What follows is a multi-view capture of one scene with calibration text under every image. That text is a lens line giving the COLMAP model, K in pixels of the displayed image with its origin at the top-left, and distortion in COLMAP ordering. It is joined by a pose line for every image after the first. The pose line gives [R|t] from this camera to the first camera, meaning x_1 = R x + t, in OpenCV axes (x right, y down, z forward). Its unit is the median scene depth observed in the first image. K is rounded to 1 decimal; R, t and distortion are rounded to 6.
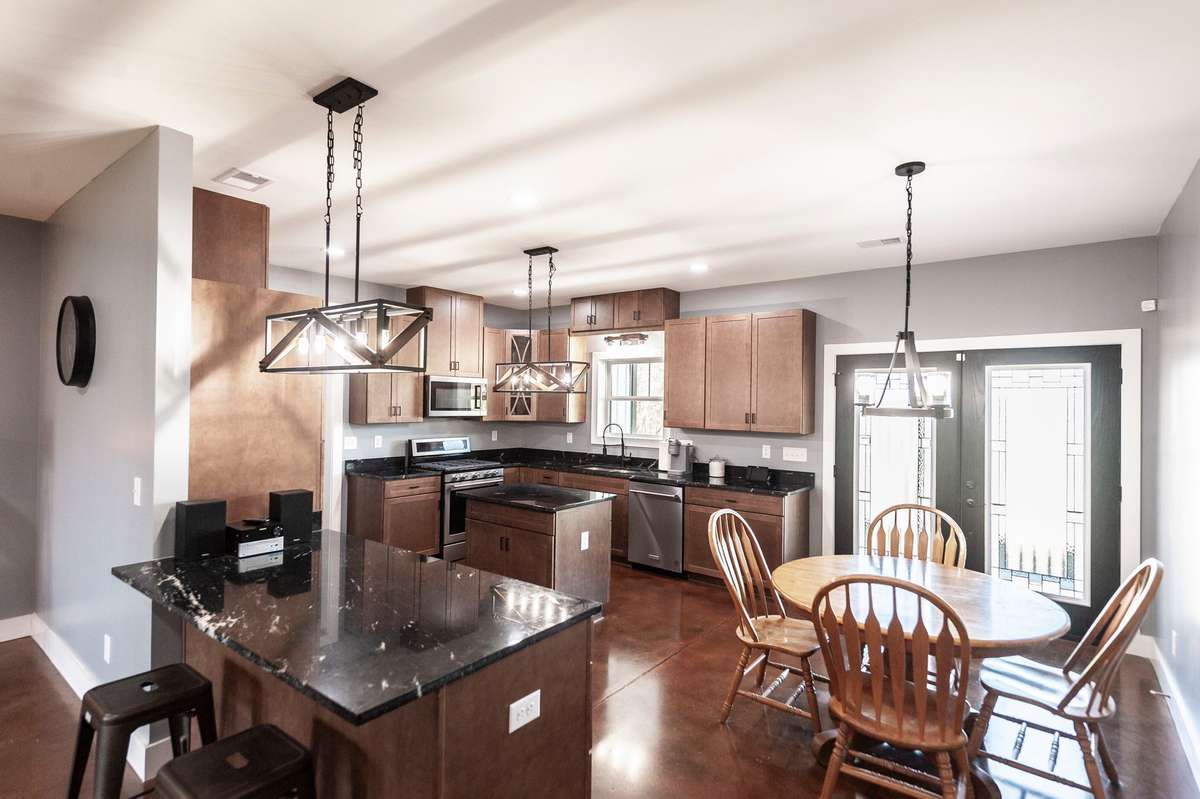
lens RADIAL K [[595.1, 0, 600.0], [0, 595.1, 399.5], [0, 0, 1]] dist [0.018084, -0.000607]
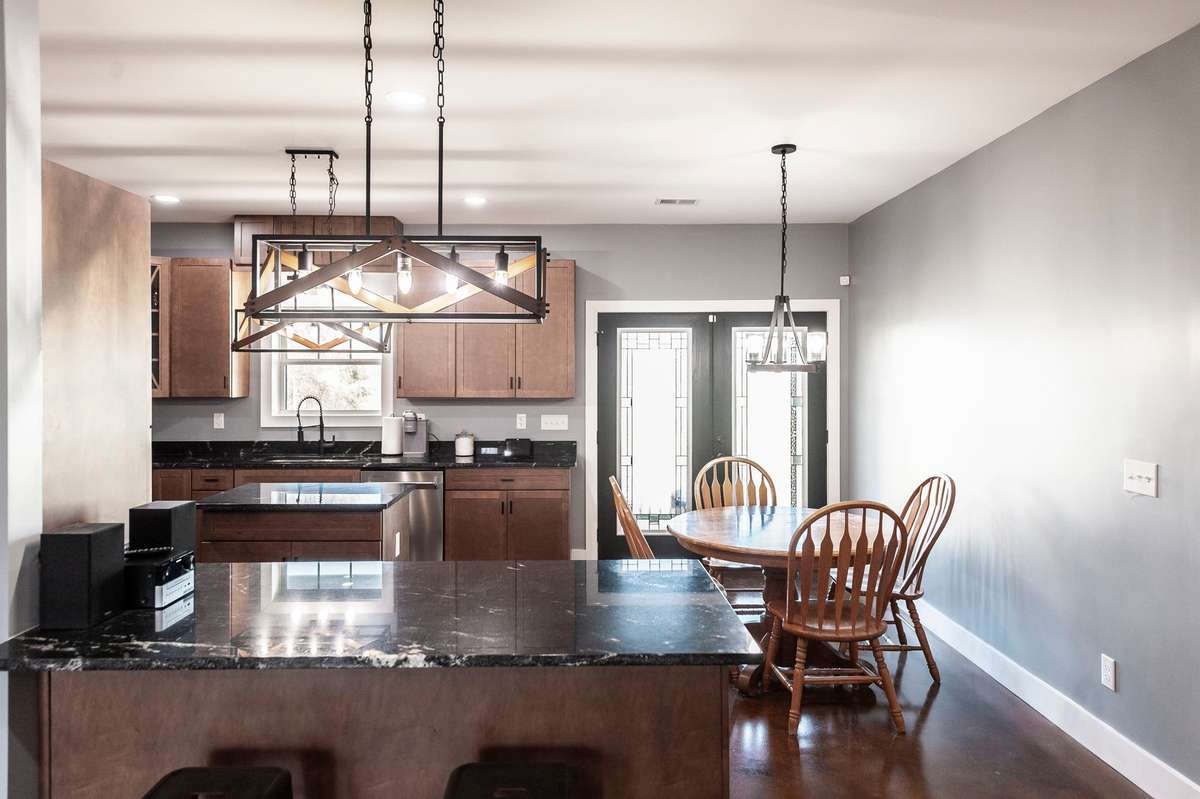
lens RADIAL K [[807.6, 0, 595.7], [0, 807.6, 380.5], [0, 0, 1]] dist [0.028291, -0.004340]
pose [[0.783352, -0.021442, 0.621209, -0.375435], [0.010426, 0.999717, 0.021359, 0.004539], [-0.621491, -0.010255, 0.783354, 0.019910]]
